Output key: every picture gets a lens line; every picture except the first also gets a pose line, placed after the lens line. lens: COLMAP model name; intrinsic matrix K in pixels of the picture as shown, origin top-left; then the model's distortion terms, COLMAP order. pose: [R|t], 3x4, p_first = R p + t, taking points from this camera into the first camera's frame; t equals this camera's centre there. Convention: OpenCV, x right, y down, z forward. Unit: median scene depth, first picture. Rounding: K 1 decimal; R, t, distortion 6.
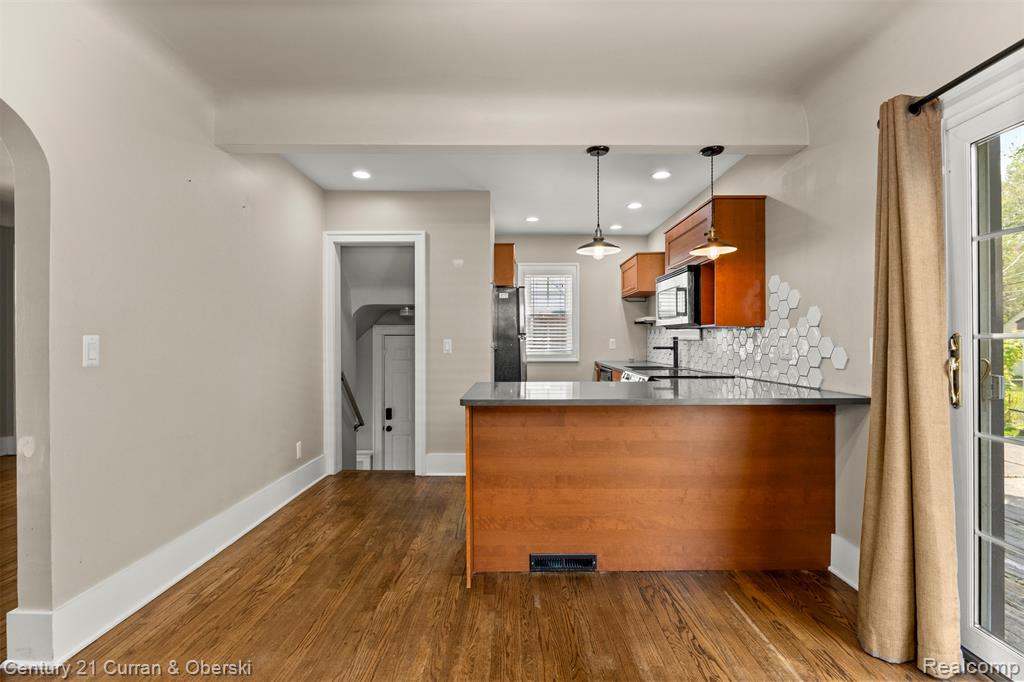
lens RADIAL K [[462.5, 0, 516.7], [0, 462.5, 340.8], [0, 0, 1]] dist [-0.002338, -0.002644]
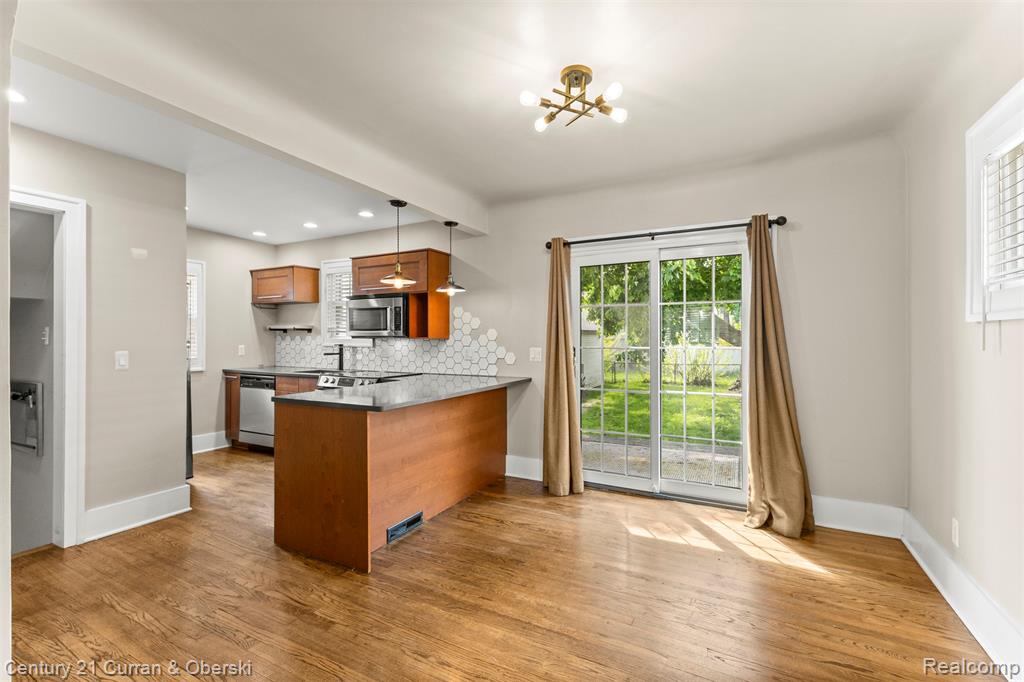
lens RADIAL K [[440.4, 0, 508.7], [0, 440.4, 340.6], [0, 0, 1]] dist [0.003969, 0.000002]
pose [[0.475207, -0.000879, 0.879874, -0.751129], [0.001397, 0.999999, 0.000245, -0.029839], [-0.879873, 0.001113, 0.475208, 0.151681]]
